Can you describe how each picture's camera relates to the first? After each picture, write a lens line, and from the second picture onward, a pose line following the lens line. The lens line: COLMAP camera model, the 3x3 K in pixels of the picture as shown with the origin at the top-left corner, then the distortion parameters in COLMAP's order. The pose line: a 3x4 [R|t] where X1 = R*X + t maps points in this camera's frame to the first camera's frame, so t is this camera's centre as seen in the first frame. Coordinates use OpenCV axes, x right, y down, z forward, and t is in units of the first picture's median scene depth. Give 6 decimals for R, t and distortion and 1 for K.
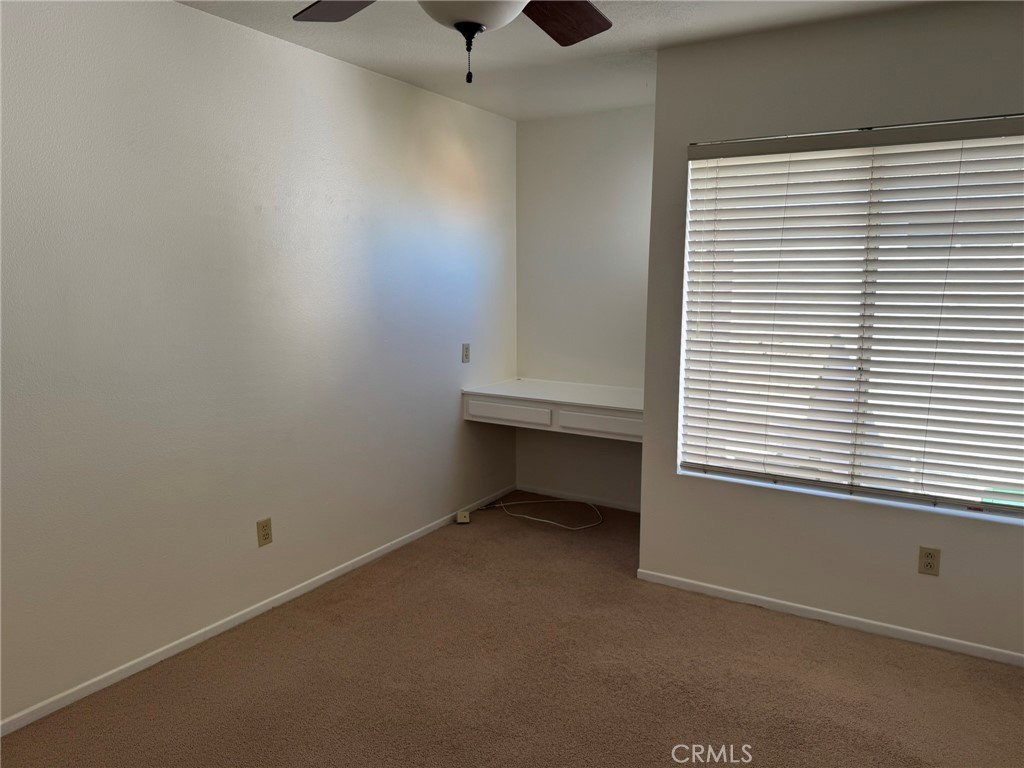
lens RADIAL K [[705.7, 0, 516.9], [0, 705.7, 381.6], [0, 0, 1]] dist [0.083284, -0.106530]
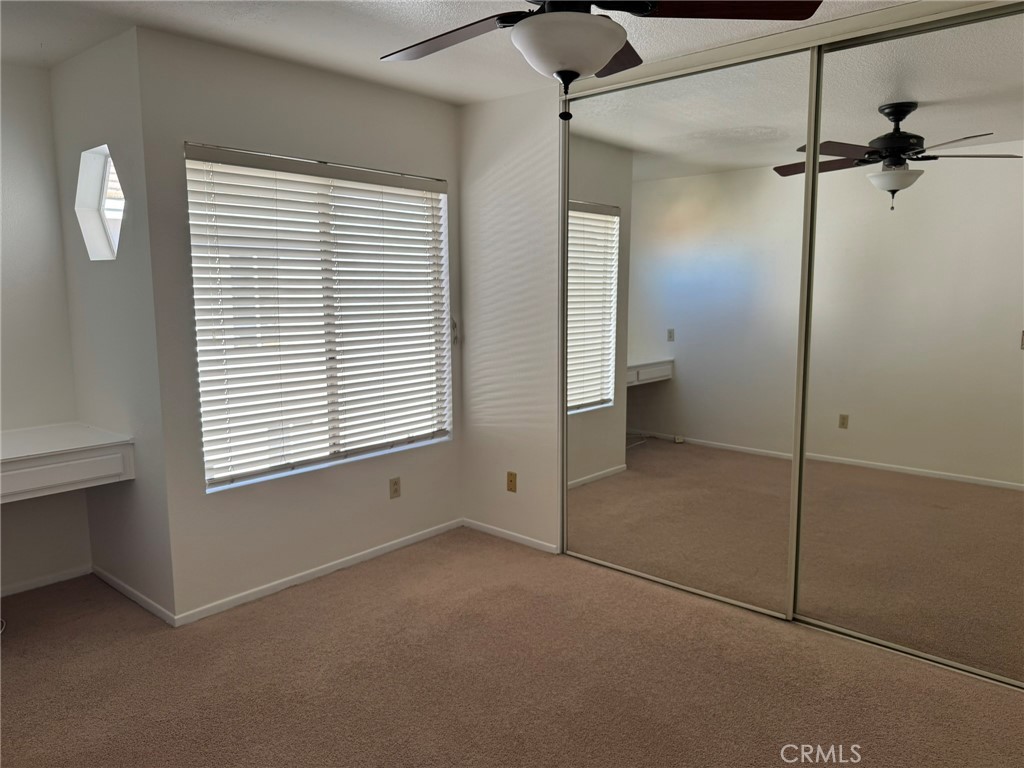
lens RADIAL K [[705.7, 0, 517.3], [0, 705.7, 383.6], [0, 0, 1]] dist [0.083284, -0.106530]
pose [[0.197942, -0.137065, 0.970583, -0.642134], [0.147670, 0.983044, 0.108709, -0.059466], [-0.969027, 0.121808, 0.214826, 0.420302]]
